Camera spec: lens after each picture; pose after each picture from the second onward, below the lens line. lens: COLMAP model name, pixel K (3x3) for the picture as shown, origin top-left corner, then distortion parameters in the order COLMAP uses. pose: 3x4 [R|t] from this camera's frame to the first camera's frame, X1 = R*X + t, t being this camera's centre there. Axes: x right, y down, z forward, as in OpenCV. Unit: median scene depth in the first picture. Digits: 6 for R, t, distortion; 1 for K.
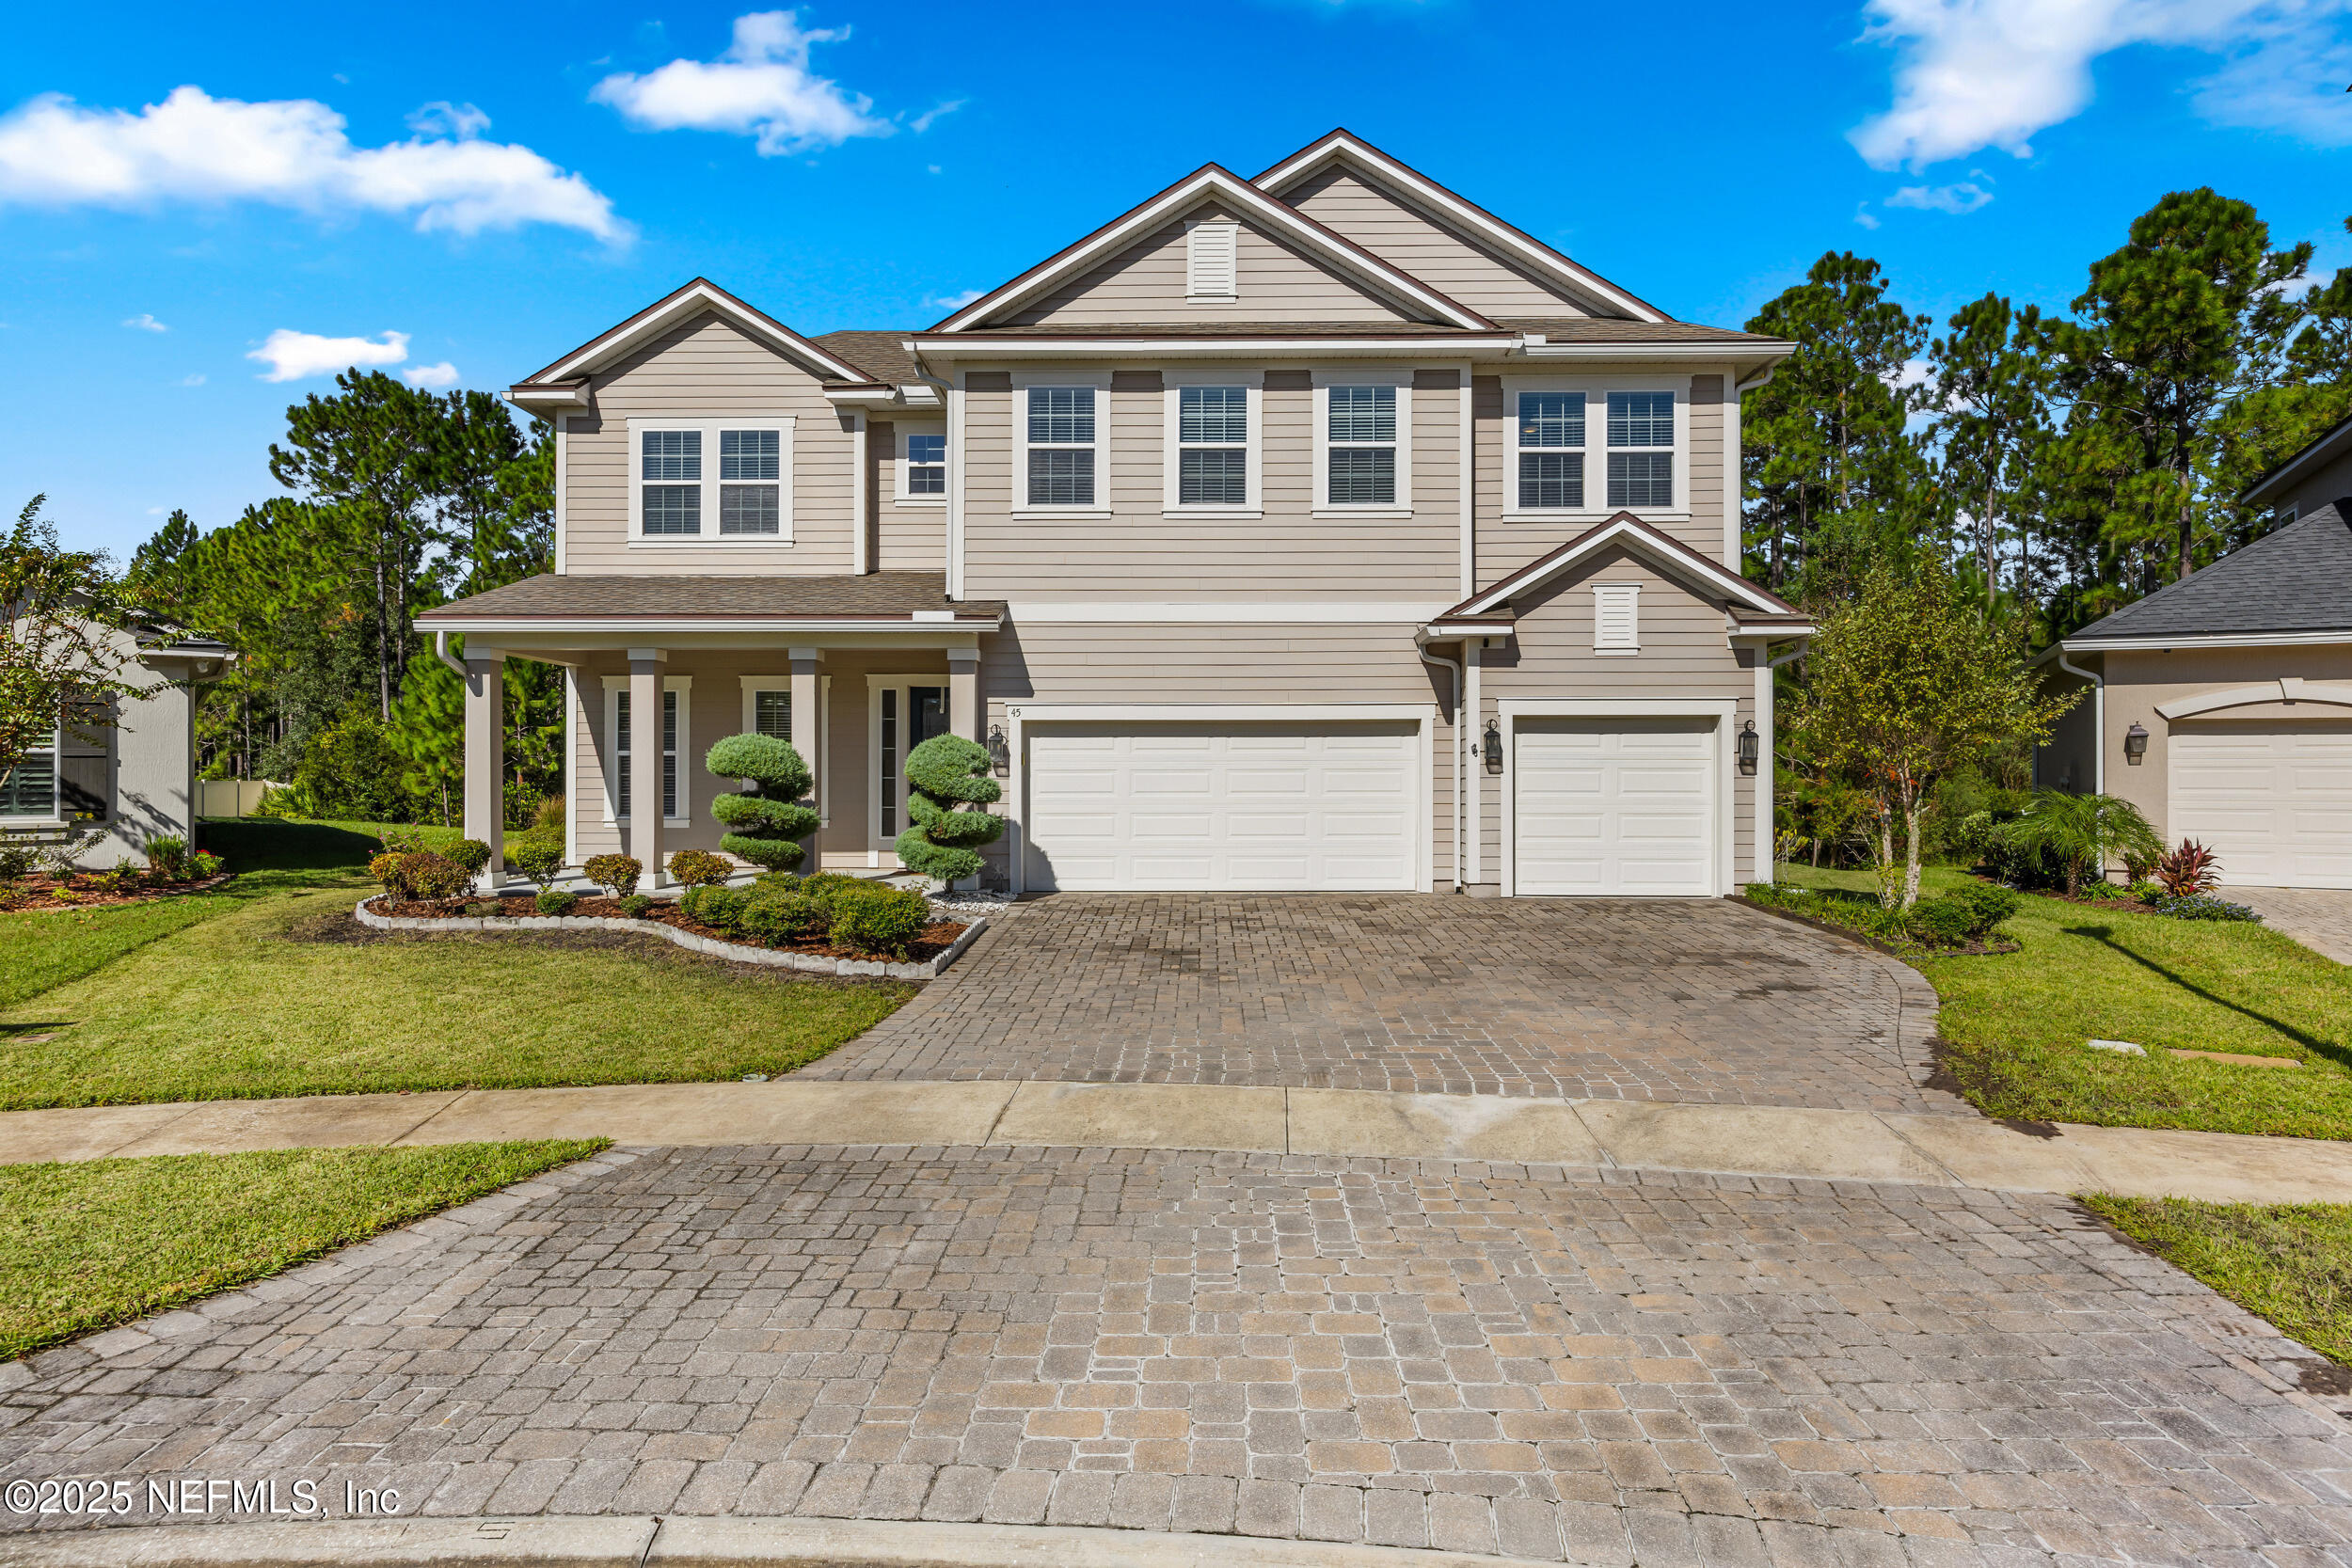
lens RADIAL K [[886.8, 0, 1311.4], [0, 886.8, 781.0], [0, 0, 1]] dist [-0.000820, -0.000234]
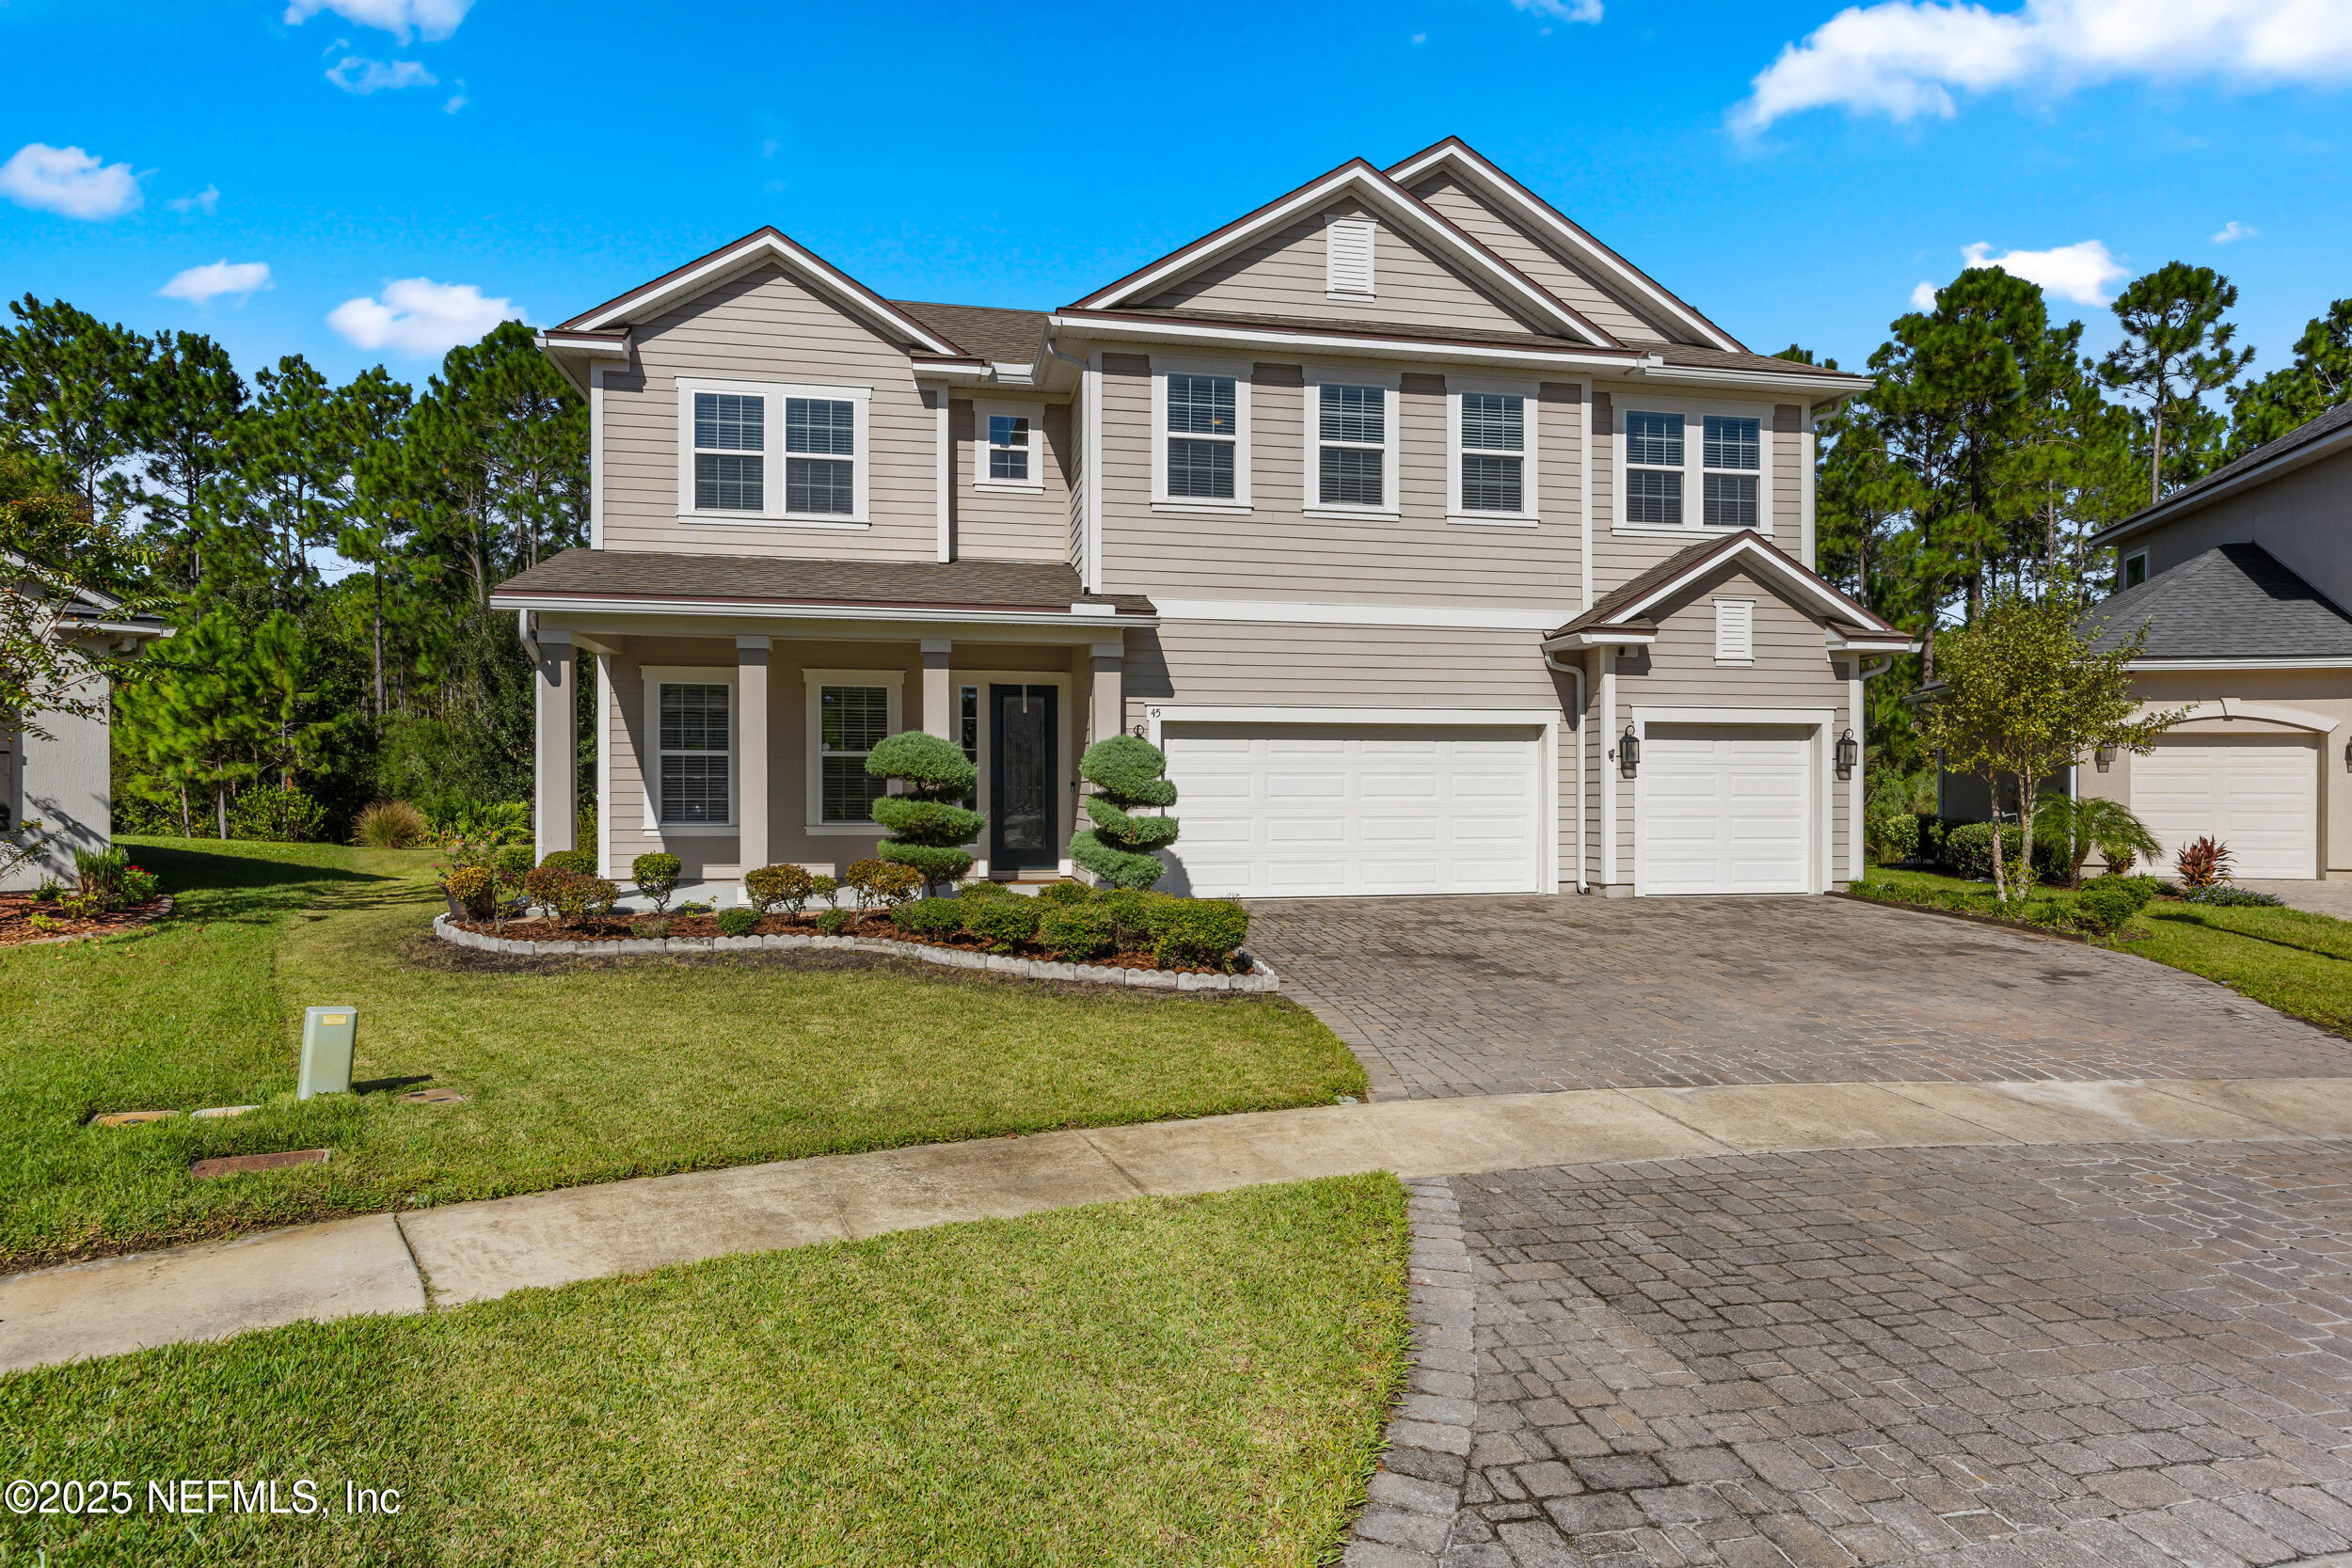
lens RADIAL K [[882.8, 0, 1189.6], [0, 882.8, 792.6], [0, 0, 1]] dist [-0.001372, -0.000258]
pose [[0.989810, 0.000467, 0.142393, -0.422344], [-0.001358, 0.999980, 0.006156, 0.002990], [-0.142387, -0.006286, 0.989791, 0.049102]]
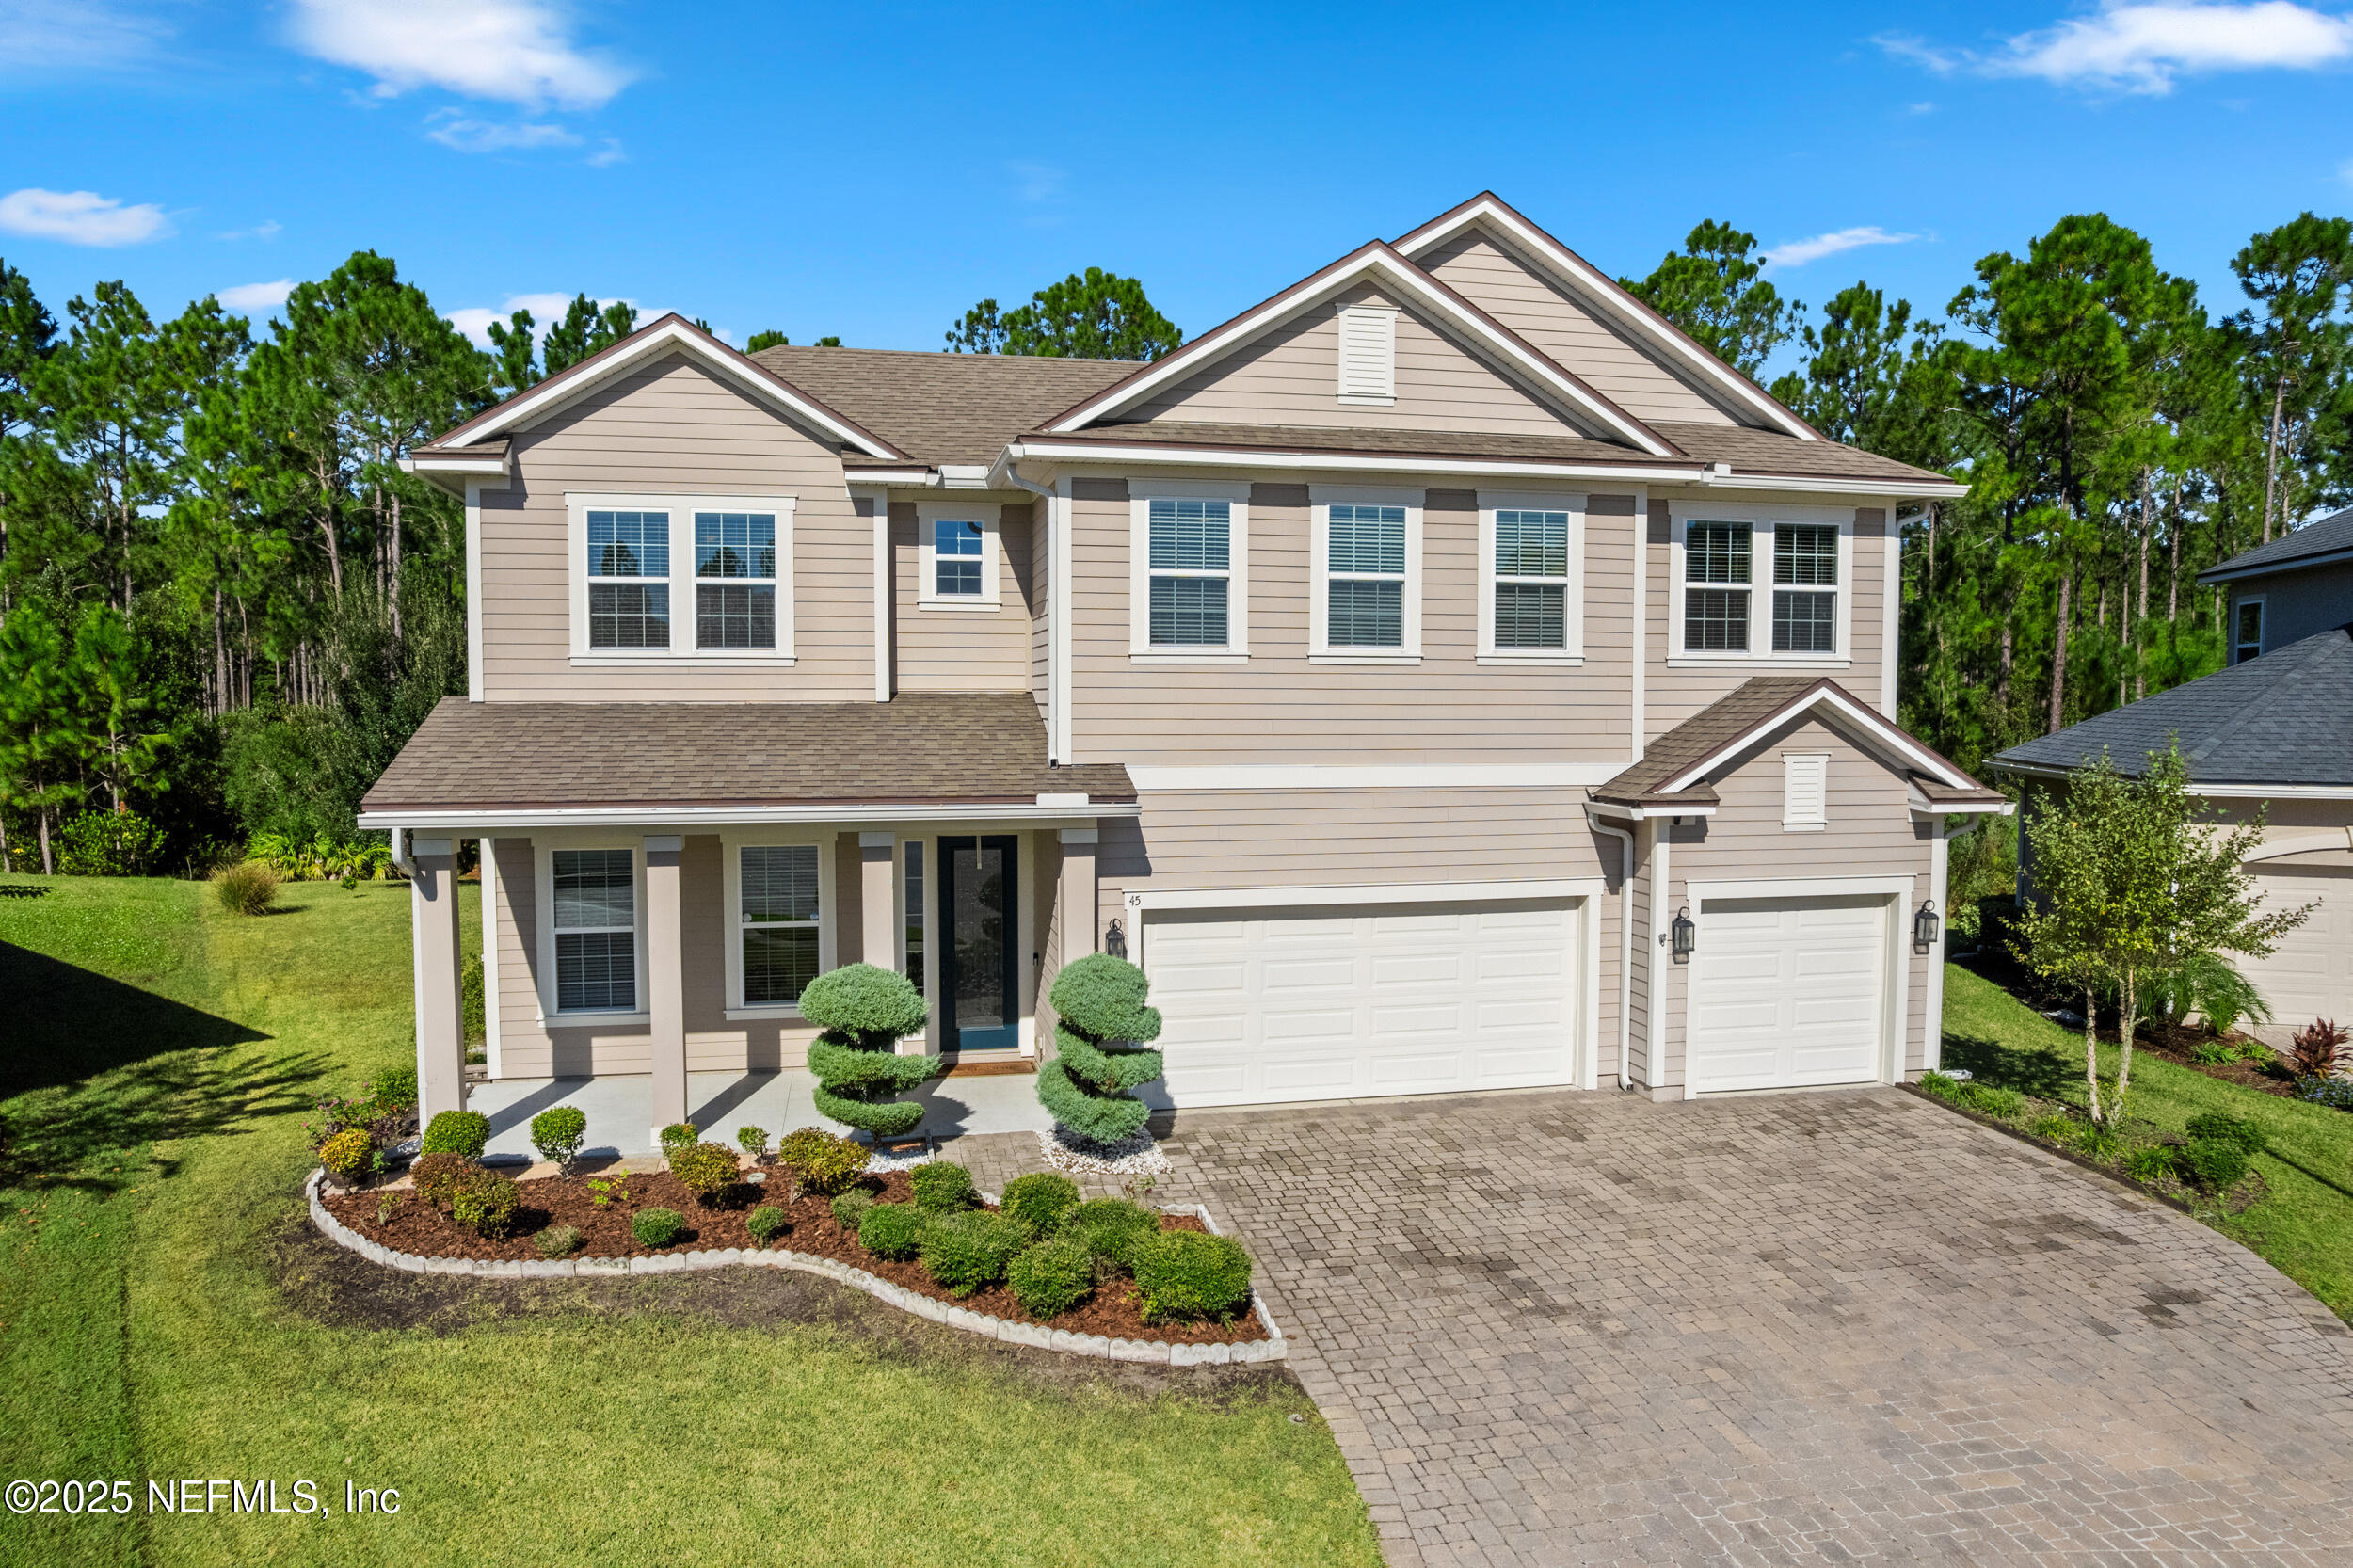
lens RADIAL K [[1025.6, 0, 1167.8], [0, 1025.6, 766.8], [0, 0, 1]] dist [-0.035240, 0.014584]
pose [[0.988223, -0.003045, 0.152992, -0.436404], [-0.003850, 0.998991, 0.044747, -0.237775], [-0.152974, -0.044809, 0.987214, 0.069525]]
